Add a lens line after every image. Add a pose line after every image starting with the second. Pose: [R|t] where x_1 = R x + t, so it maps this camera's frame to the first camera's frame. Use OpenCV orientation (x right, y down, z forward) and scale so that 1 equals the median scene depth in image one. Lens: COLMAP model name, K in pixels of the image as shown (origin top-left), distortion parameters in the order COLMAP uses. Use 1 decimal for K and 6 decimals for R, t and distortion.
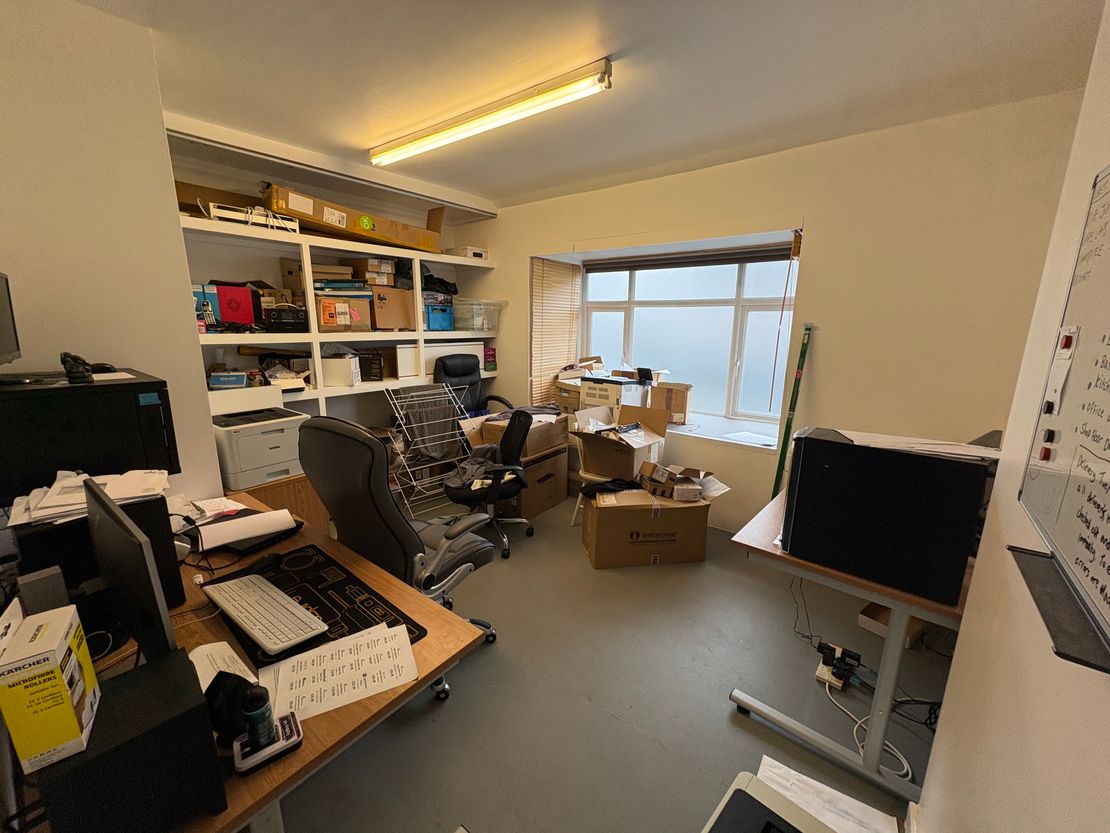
lens RADIAL K [[436.7, 0, 555.0], [0, 436.7, 416.5], [0, 0, 1]] dist [-0.000234, 0.000069]
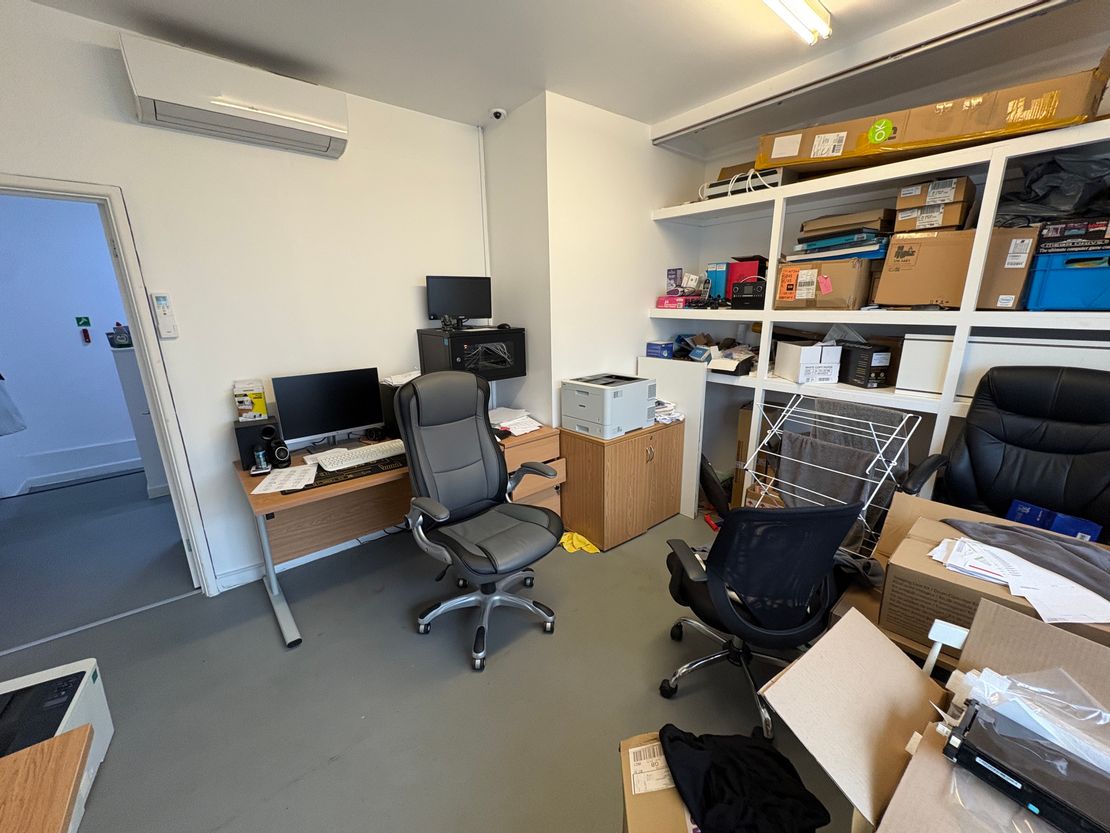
lens RADIAL K [[436.7, 0, 555.0], [0, 436.7, 416.5], [0, 0, 1]] dist [-0.000234, 0.000069]
pose [[-0.191698, 0.243919, -0.950660, 0.343289], [-0.196512, 0.939470, 0.280674, -0.149302], [0.961579, 0.240621, -0.132161, 0.743697]]
